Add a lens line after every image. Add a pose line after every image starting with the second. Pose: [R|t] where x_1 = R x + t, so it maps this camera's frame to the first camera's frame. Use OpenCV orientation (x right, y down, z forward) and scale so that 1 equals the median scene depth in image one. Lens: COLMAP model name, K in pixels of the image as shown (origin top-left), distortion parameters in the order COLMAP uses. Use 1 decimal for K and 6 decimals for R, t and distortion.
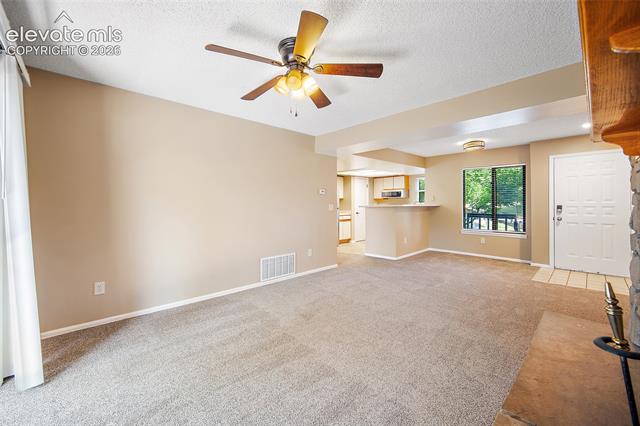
lens RADIAL K [[256.5, 0, 316.6], [0, 256.5, 210.0], [0, 0, 1]] dist [-0.004855, -0.000533]
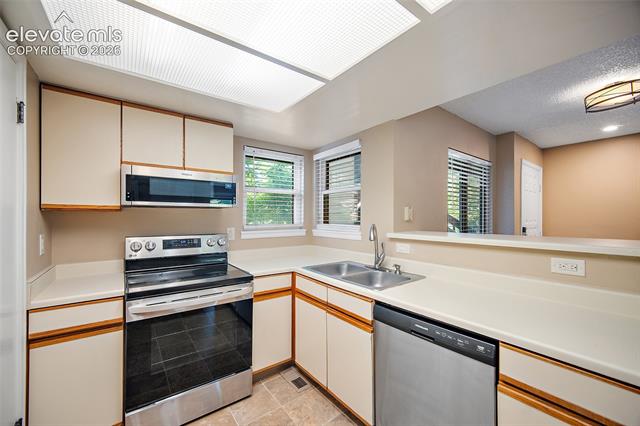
lens RADIAL K [[257.1, 0, 322.3], [0, 257.1, 216.7], [0, 0, 1]] dist [-0.000940, -0.000272]
pose [[0.092596, 0.007530, 0.995675, 0.092437], [0.023781, 0.999669, -0.009772, -0.038655], [-0.995420, 0.024583, 0.092386, 1.007806]]
